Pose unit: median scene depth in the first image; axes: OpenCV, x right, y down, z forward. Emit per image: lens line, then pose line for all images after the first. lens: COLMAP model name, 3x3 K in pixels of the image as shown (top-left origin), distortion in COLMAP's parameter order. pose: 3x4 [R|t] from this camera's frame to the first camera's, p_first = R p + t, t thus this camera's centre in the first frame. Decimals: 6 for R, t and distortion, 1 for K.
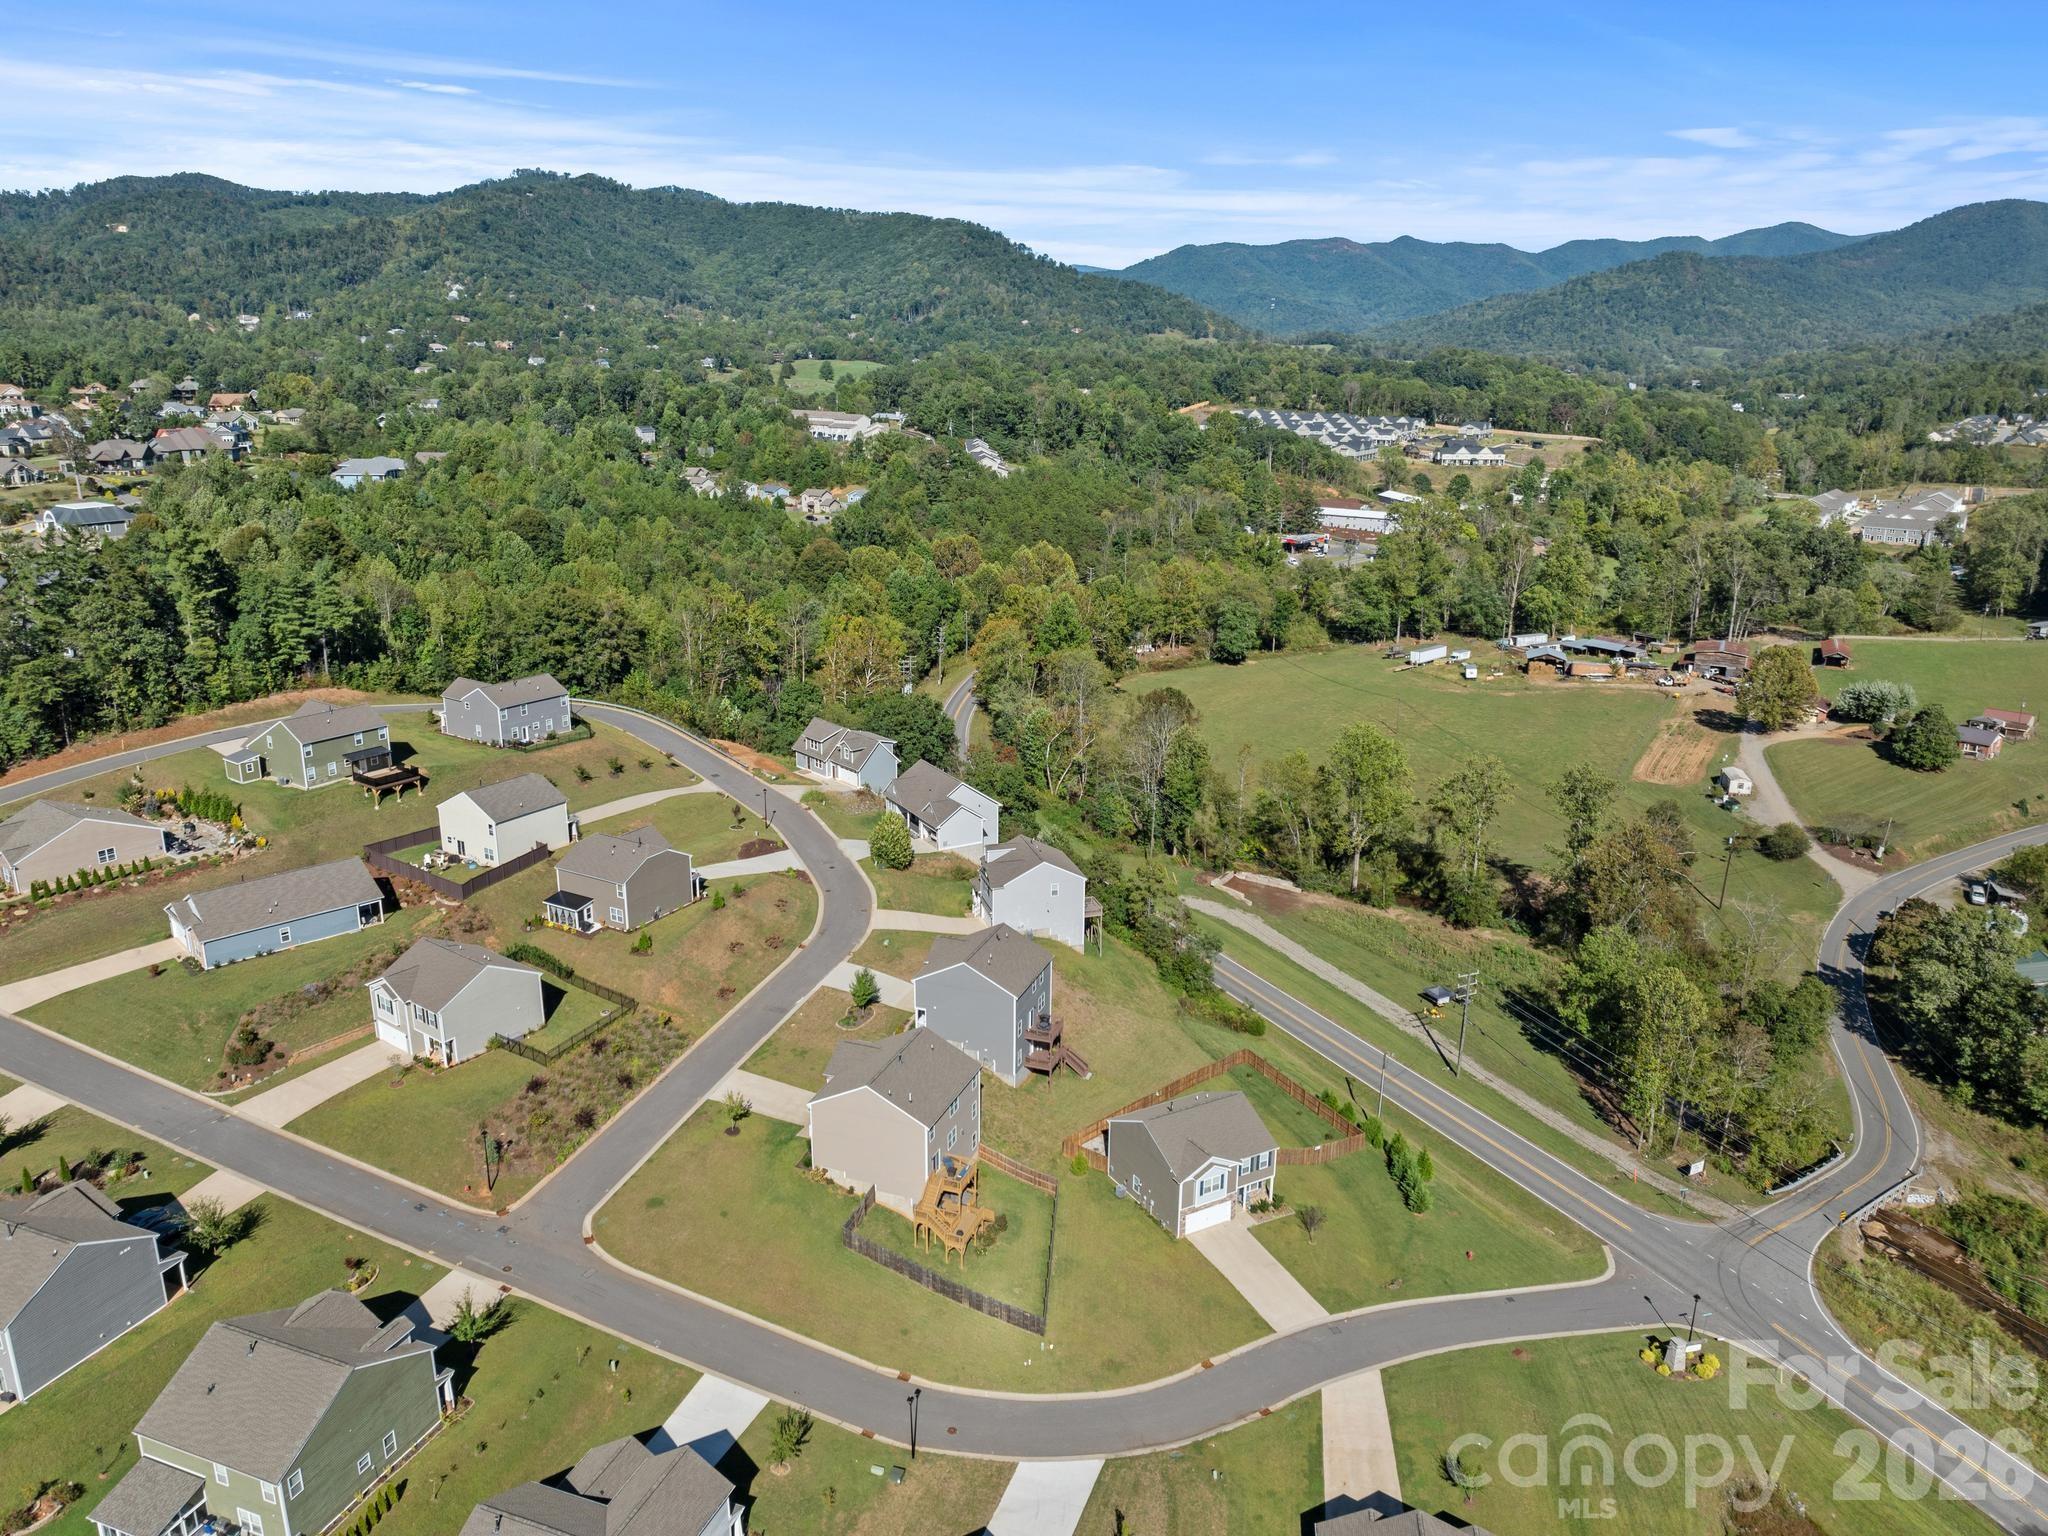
lens RADIAL K [[1442.1, 0, 1029.6], [0, 1442.1, 762.6], [0, 0, 1]] dist [-0.039405, -0.000041]
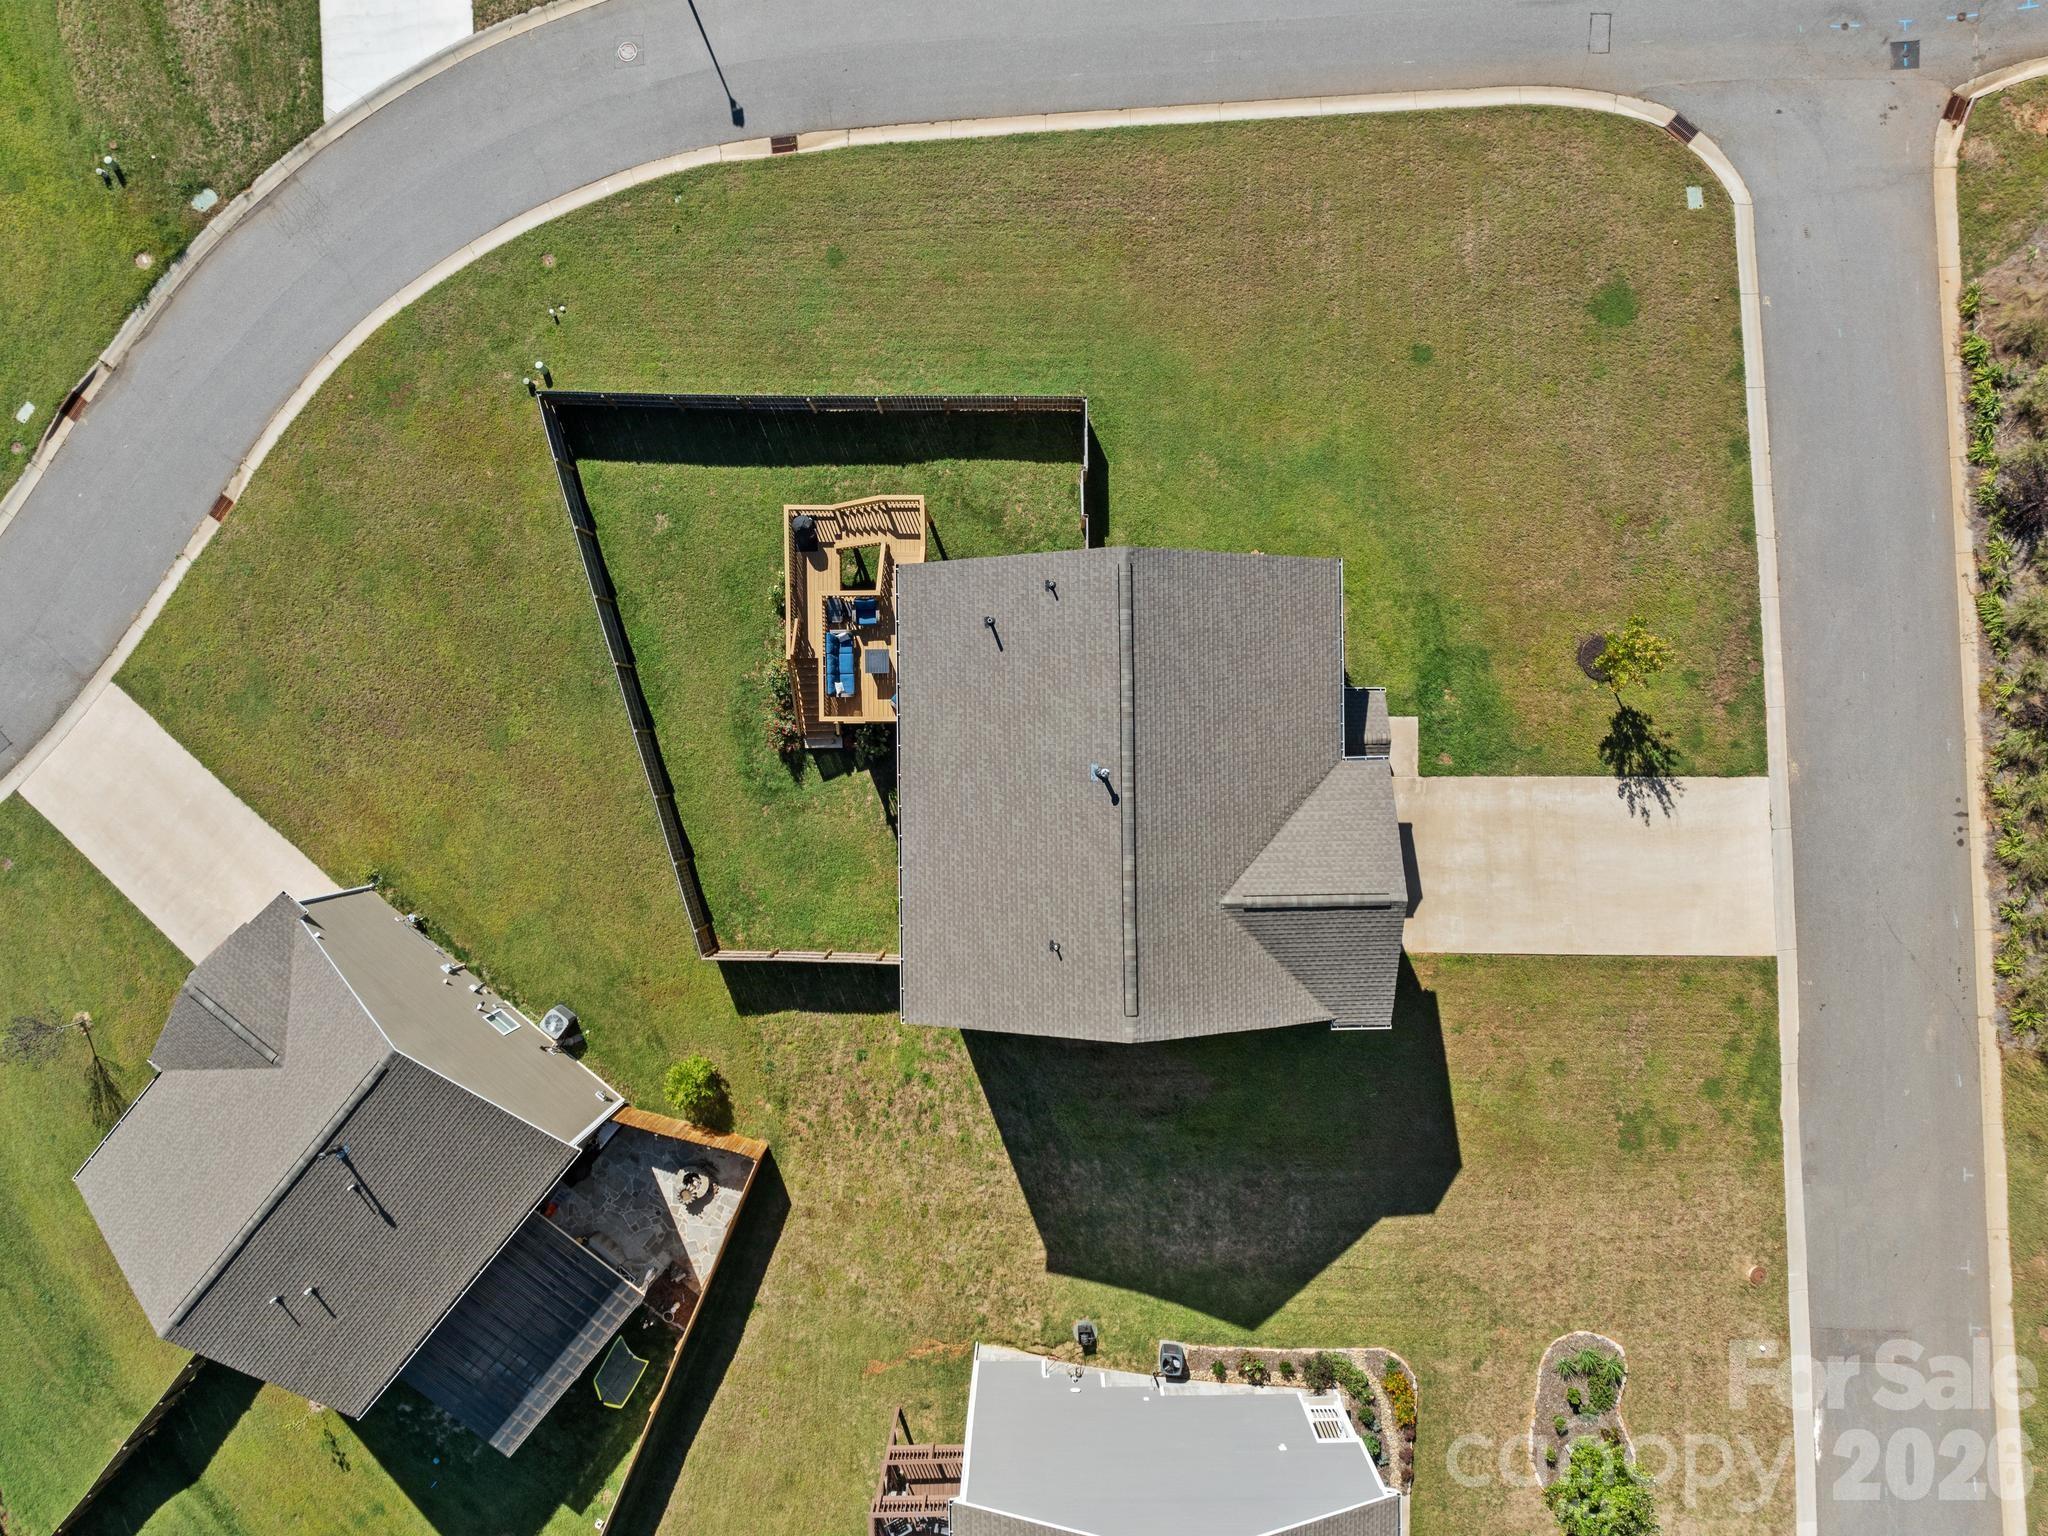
lens RADIAL K [[1431.4, 0, 1024.5], [0, 1431.4, 758.9], [0, 0, 1]] dist [-0.032786, 0.000734]
pose [[-0.935533, 0.353235, -0.001930, -0.054185], [-0.100249, -0.260260, 0.960320, -0.037055], [0.338716, 0.898604, 0.278894, 0.648145]]
